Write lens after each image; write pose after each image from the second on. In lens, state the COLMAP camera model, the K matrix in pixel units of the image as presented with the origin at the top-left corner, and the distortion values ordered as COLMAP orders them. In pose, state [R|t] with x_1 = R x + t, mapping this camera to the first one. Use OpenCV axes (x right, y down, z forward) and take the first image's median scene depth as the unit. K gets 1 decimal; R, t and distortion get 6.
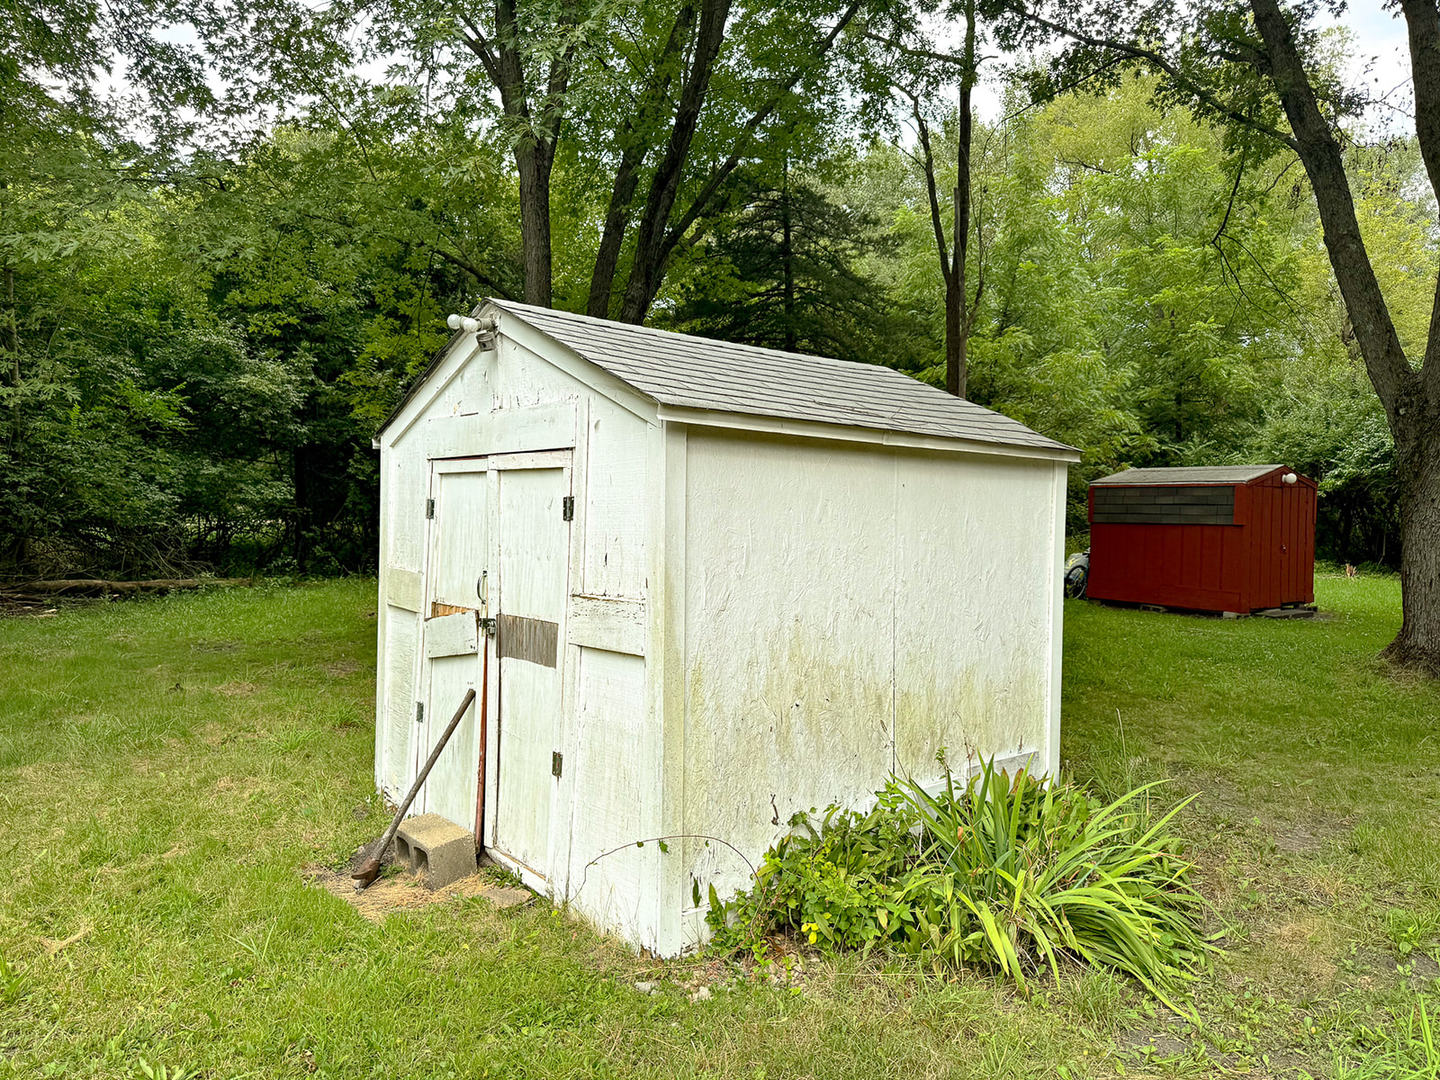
lens RADIAL K [[1116.8, 0, 720.0], [0, 1116.8, 540.0], [0, 0, 1]] dist [0.056966, -0.005432]
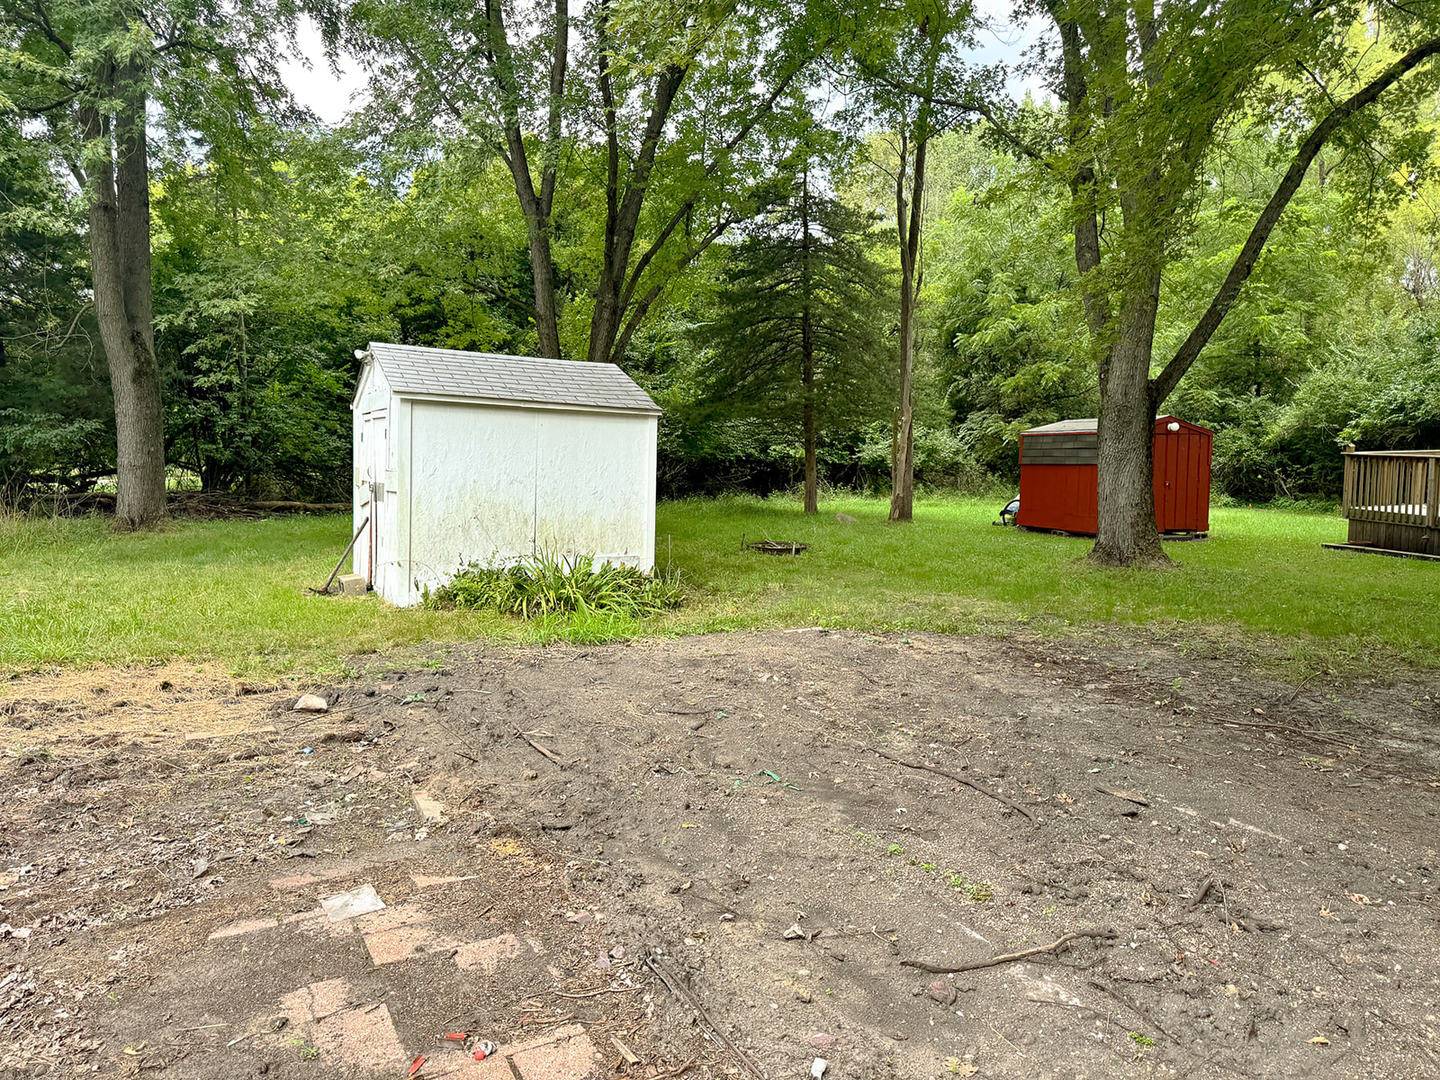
lens RADIAL K [[1116.8, 0, 720.0], [0, 1116.8, 540.0], [0, 0, 1]] dist [0.056966, -0.005432]
pose [[0.981458, 0.014746, -0.191111, 0.268822], [-0.007490, 0.999225, 0.038638, 0.025845], [0.191532, -0.036490, 0.980808, -0.319976]]
